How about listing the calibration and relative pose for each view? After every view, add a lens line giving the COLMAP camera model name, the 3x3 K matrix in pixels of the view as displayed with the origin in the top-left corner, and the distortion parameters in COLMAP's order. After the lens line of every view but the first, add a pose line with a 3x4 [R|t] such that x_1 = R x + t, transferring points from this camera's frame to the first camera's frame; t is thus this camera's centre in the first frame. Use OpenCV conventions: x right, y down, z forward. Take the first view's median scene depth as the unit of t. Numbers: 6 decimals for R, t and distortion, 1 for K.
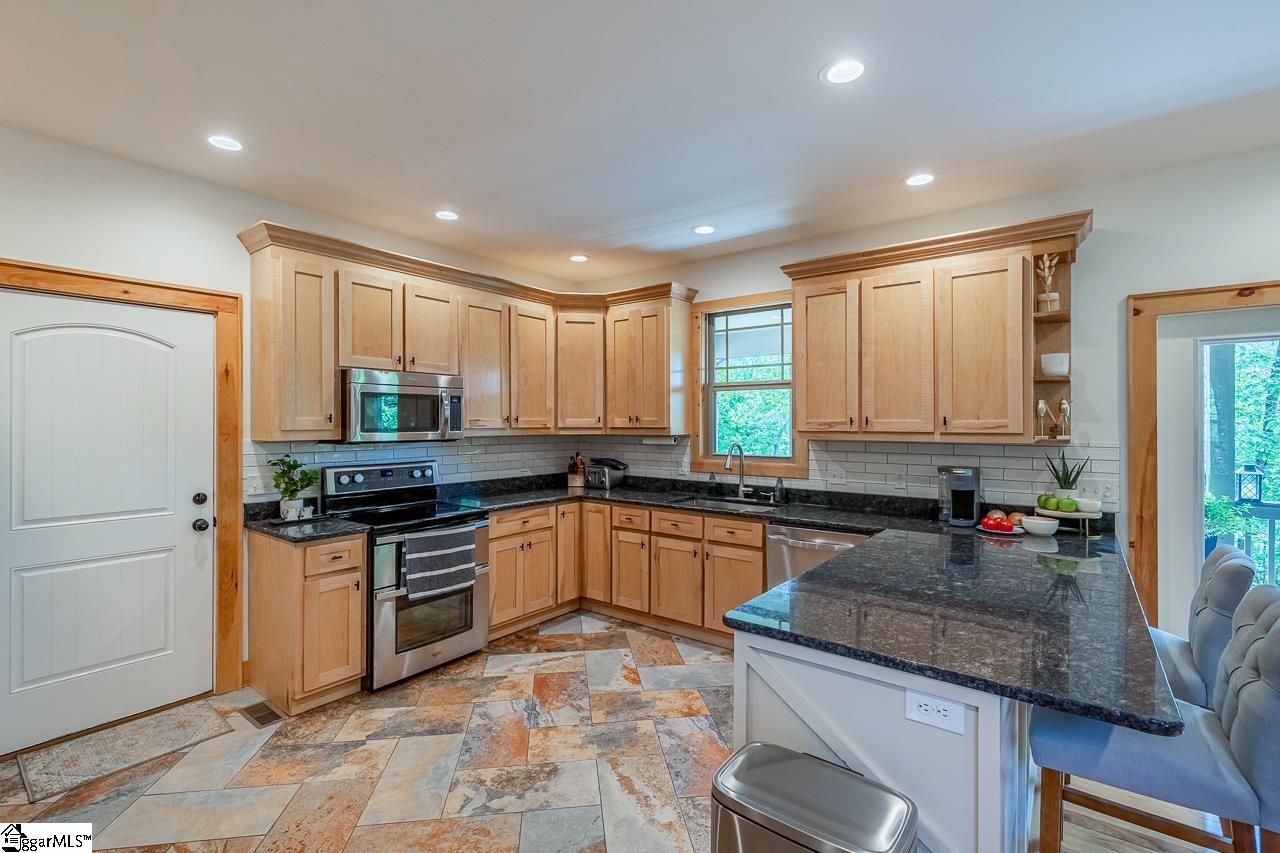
lens RADIAL K [[581.3, 0, 629.4], [0, 581.3, 423.9], [0, 0, 1]] dist [0.003348, -0.000285]
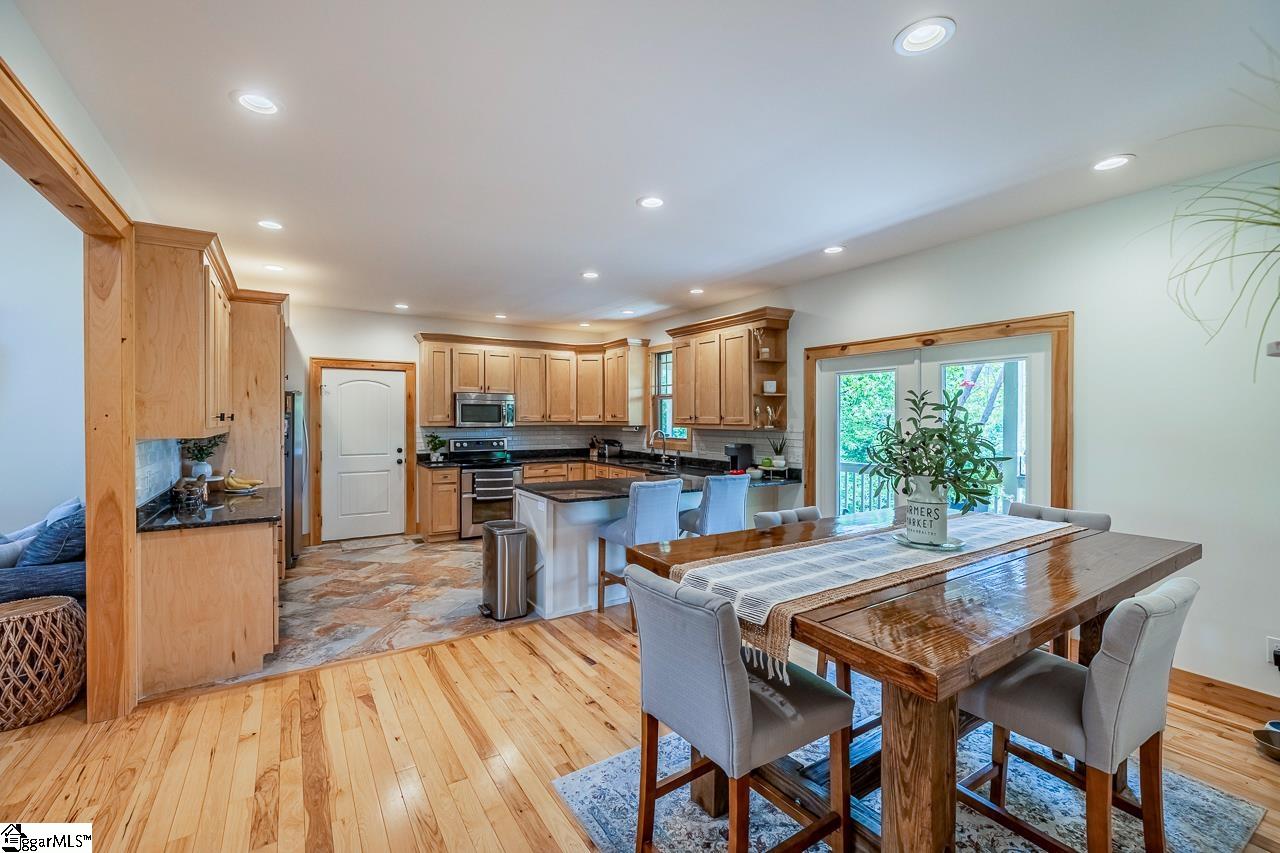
lens RADIAL K [[556.9, 0, 626.1], [0, 556.9, 425.6], [0, 0, 1]] dist [0.004164, 0.000488]
pose [[0.934763, 0.006764, -0.355207, 0.859181], [-0.002703, 0.999925, 0.011930, -0.000560], [0.355261, -0.010191, 0.934712, -0.729493]]
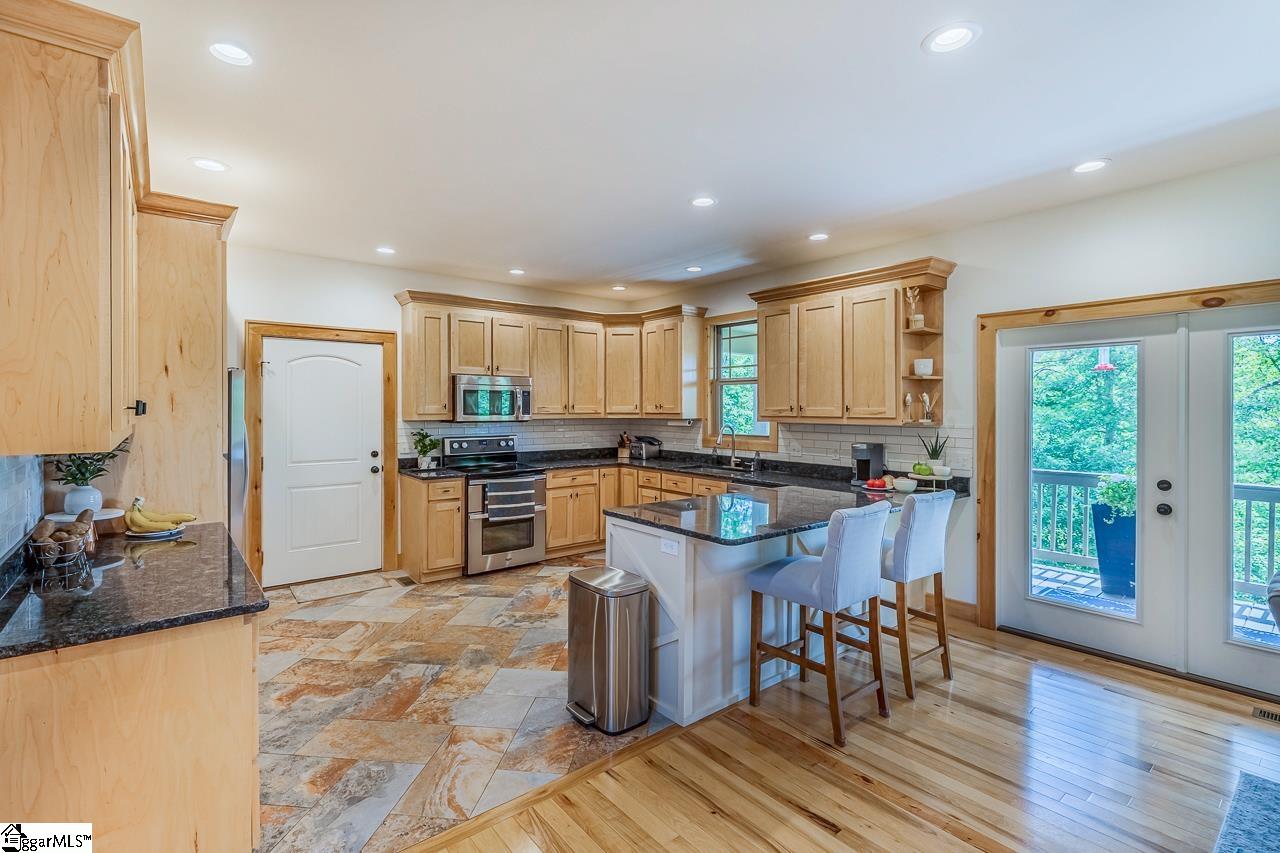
lens RADIAL K [[593.0, 0, 631.8], [0, 593.0, 415.0], [0, 0, 1]] dist [0.006083, 0.000139]
pose [[0.971001, 0.003885, -0.239044, 0.373063], [-0.001801, 0.999958, 0.008935, -0.001556], [0.239069, -0.008246, 0.970968, -0.462423]]
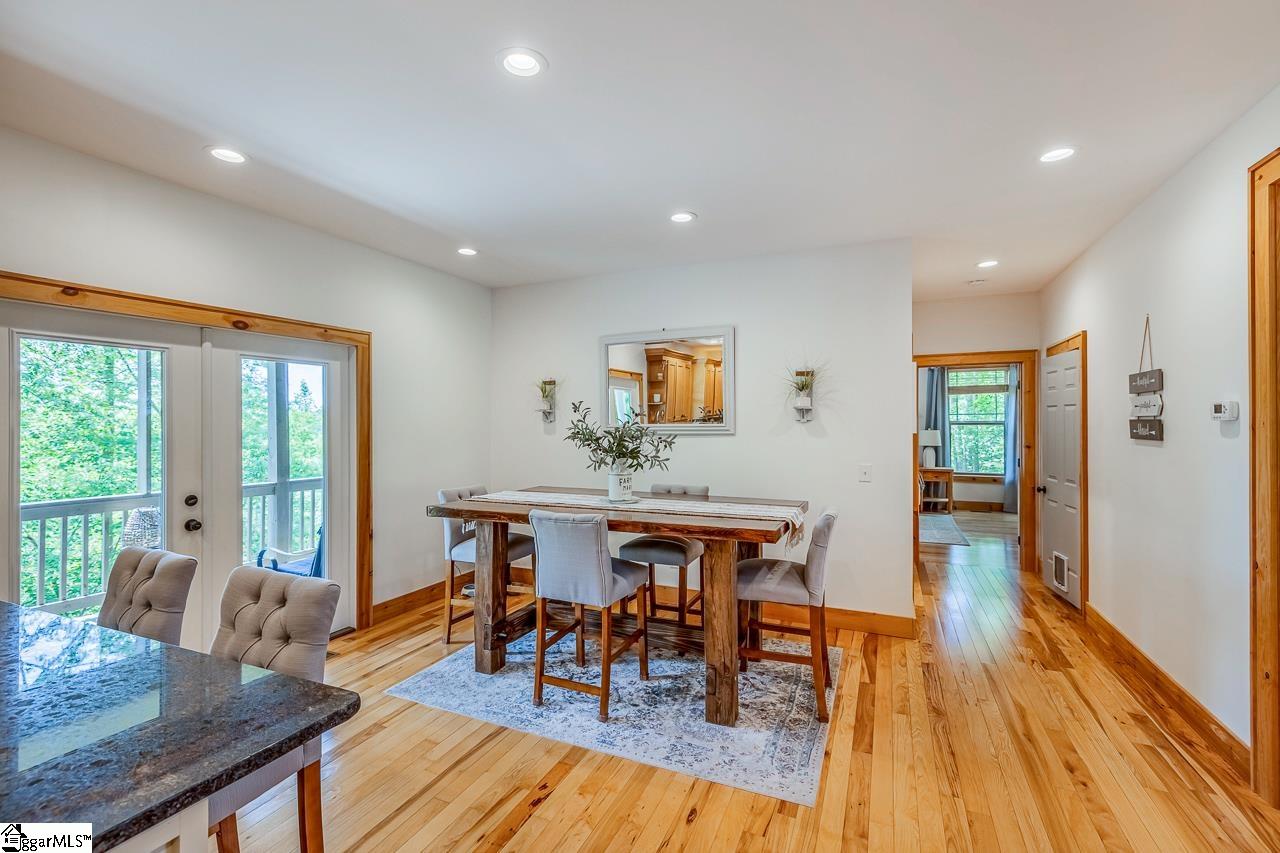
lens RADIAL K [[556.9, 0, 636.2], [0, 556.9, 424.3], [0, 0, 1]] dist [0.004164, 0.000488]
pose [[-0.234356, -0.001794, 0.972149, -0.068203], [0.003256, 0.999991, 0.002630, -0.000888], [-0.972145, 0.003782, -0.234348, 0.243873]]
